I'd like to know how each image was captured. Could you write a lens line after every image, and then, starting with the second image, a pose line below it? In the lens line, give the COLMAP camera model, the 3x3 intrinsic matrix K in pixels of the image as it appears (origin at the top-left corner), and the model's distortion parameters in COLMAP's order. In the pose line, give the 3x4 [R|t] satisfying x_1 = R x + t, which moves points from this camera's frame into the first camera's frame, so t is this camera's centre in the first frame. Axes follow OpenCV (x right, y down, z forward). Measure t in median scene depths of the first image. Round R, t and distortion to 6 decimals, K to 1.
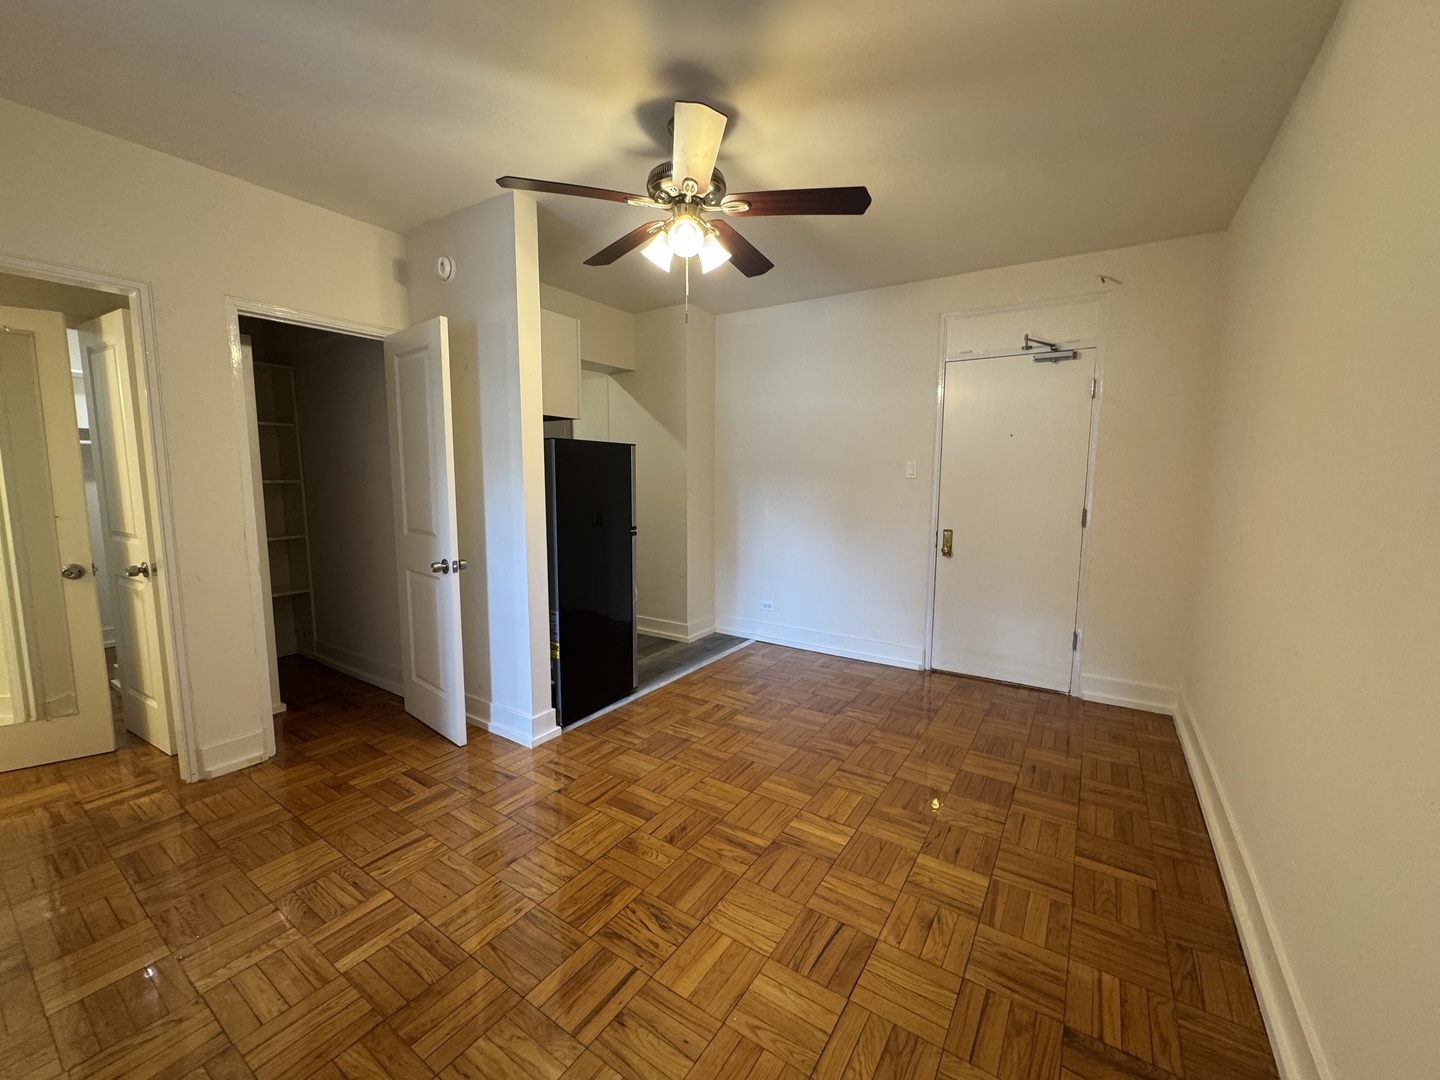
lens RADIAL K [[573.4, 0, 721.7], [0, 573.4, 538.2], [0, 0, 1]] dist [-0.003962, -0.000145]
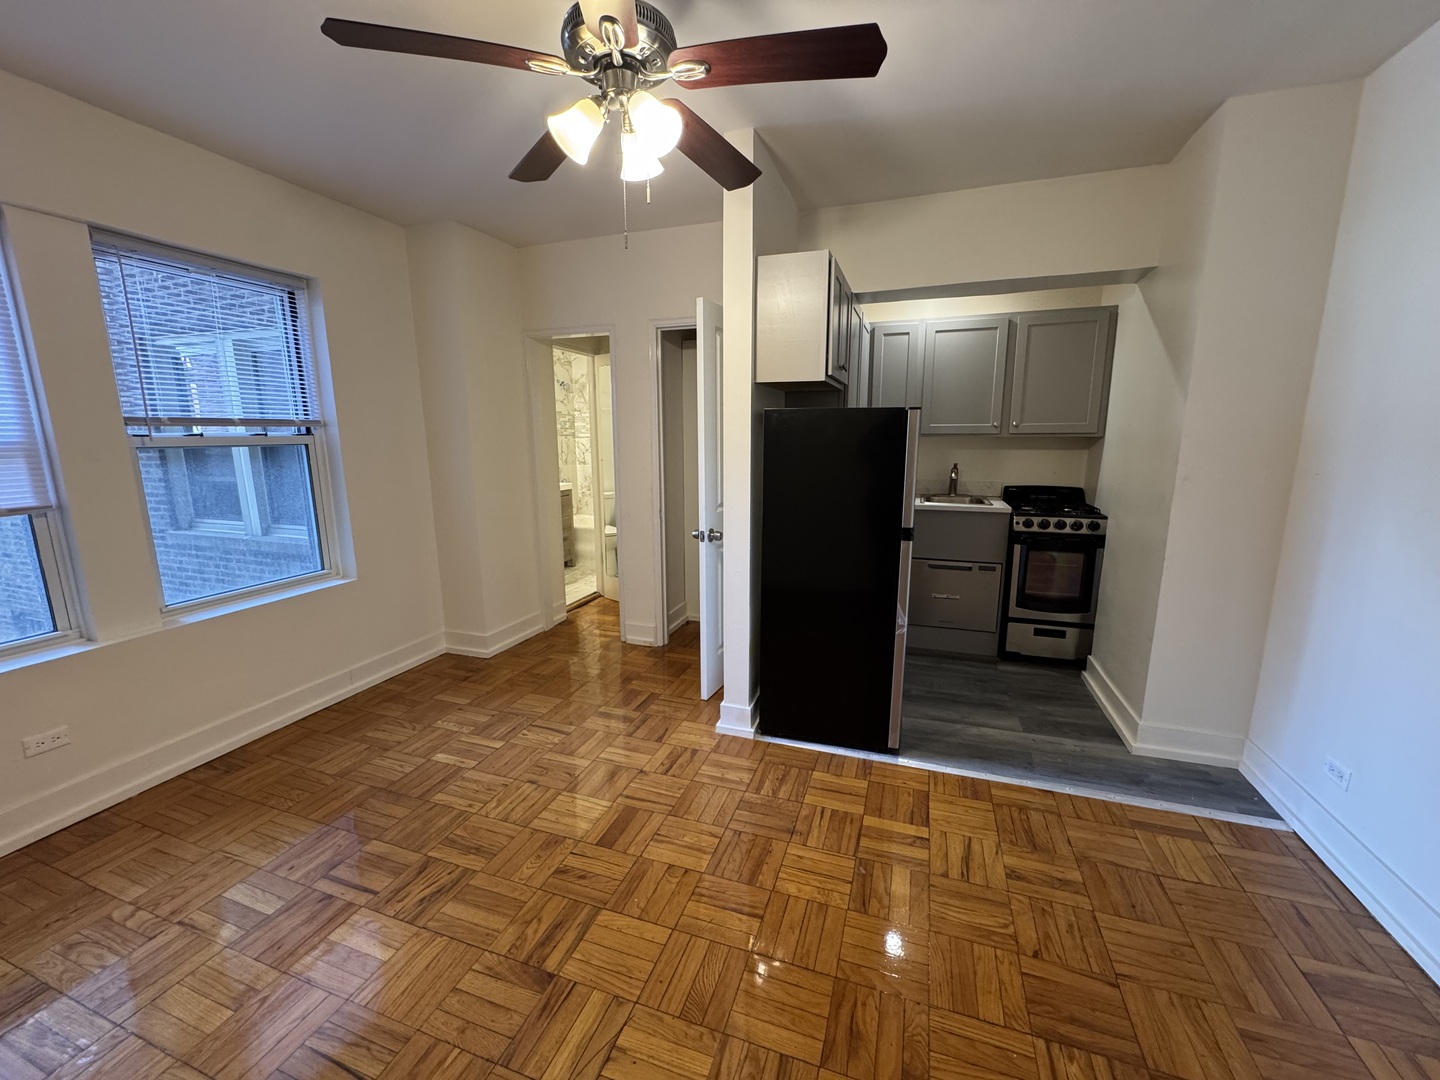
lens RADIAL K [[573.4, 0, 720.5], [0, 573.4, 542.6], [0, 0, 1]] dist [-0.003962, -0.000145]
pose [[0.247087, 0.176361, -0.952809, 0.570503], [-0.103454, 0.982479, 0.155025, -0.109421], [0.963455, 0.060267, 0.261003, 0.761822]]
